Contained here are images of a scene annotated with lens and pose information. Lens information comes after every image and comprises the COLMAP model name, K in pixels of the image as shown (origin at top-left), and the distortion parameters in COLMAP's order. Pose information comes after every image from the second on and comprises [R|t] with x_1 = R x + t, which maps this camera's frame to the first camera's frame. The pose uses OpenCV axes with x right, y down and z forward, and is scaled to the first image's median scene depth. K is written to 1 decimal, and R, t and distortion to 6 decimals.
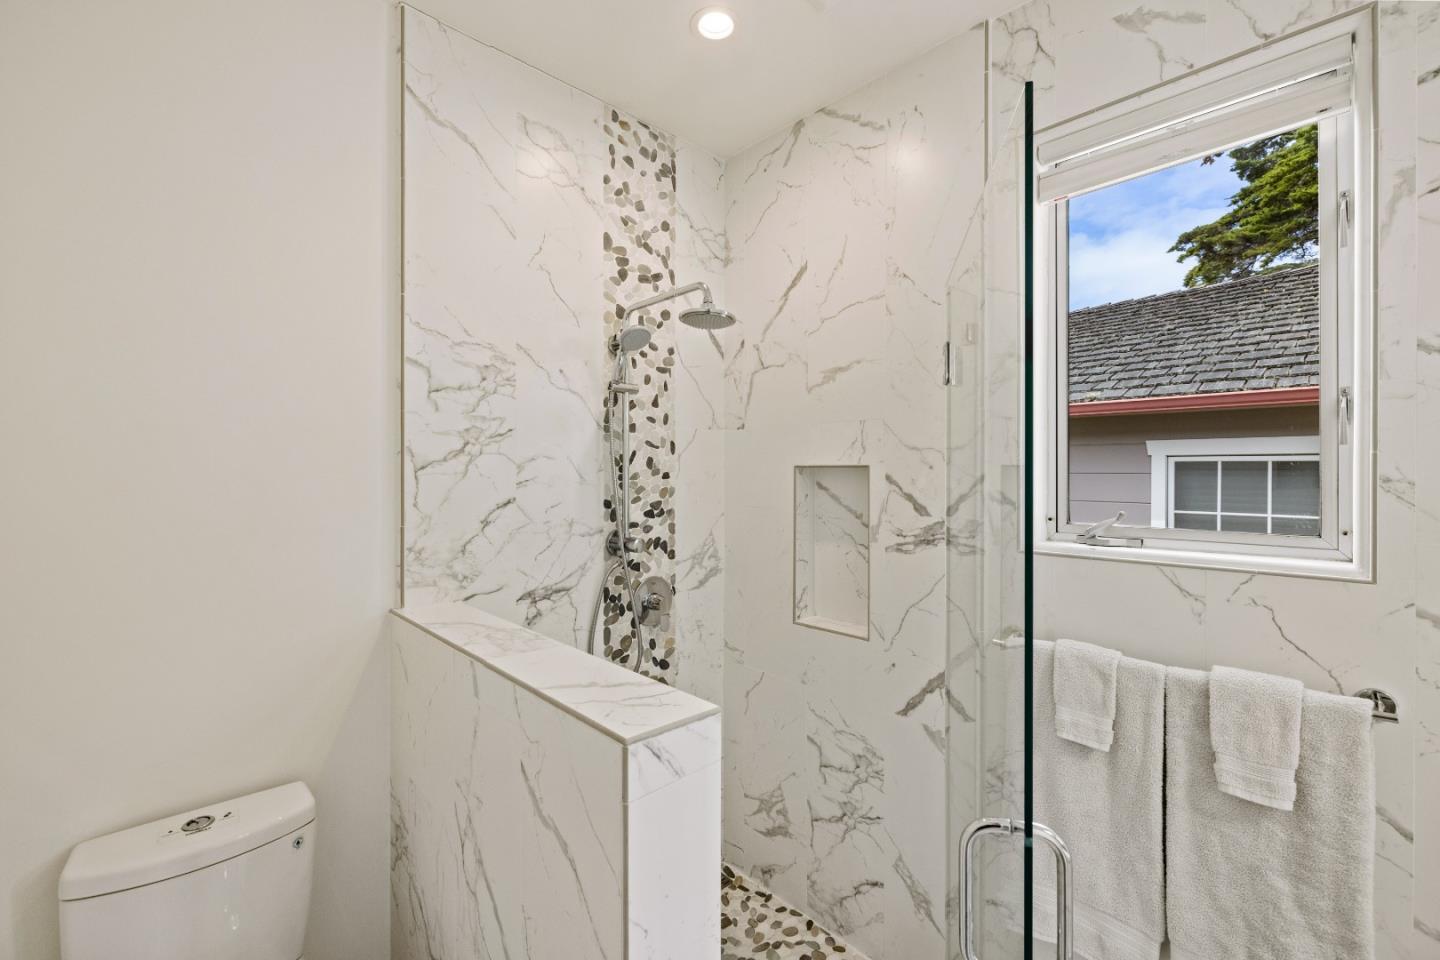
lens RADIAL K [[592.0, 0, 720.0], [0, 592.0, 480.0], [0, 0, 1]] dist [-0.000347, 0.000139]
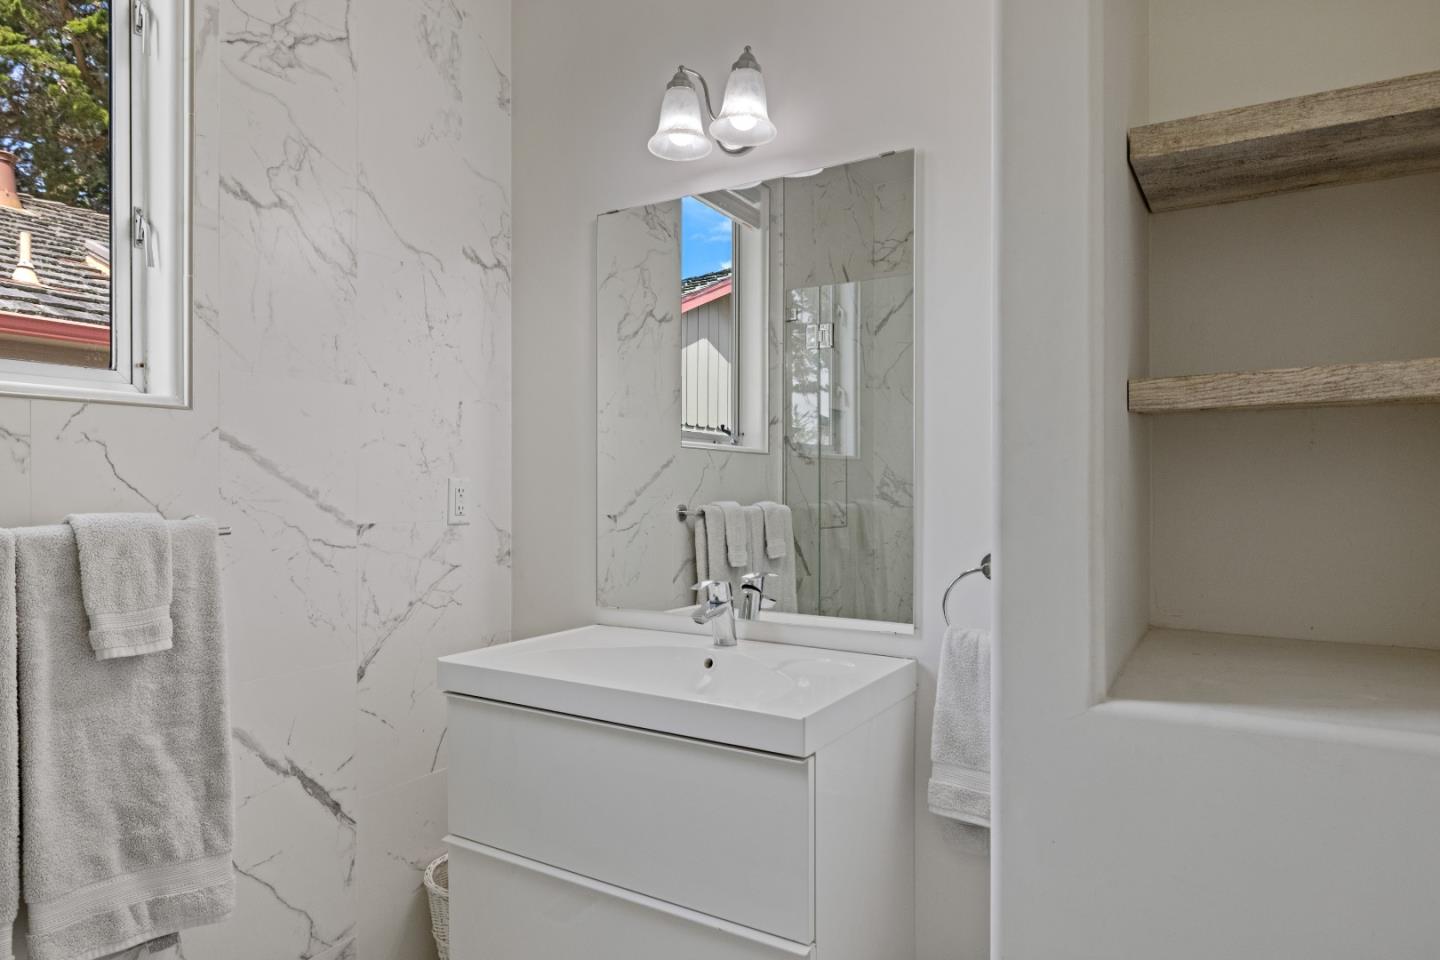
lens RADIAL K [[863.5, 0, 720.0], [0, 863.5, 480.0], [0, 0, 1]] dist [-0.000424, 0.000751]
pose [[-0.246648, 0.003199, 0.969100, -0.495801], [0.000309, 0.999995, -0.003223, 0.290464], [-0.969105, -0.000495, -0.246648, 0.486326]]
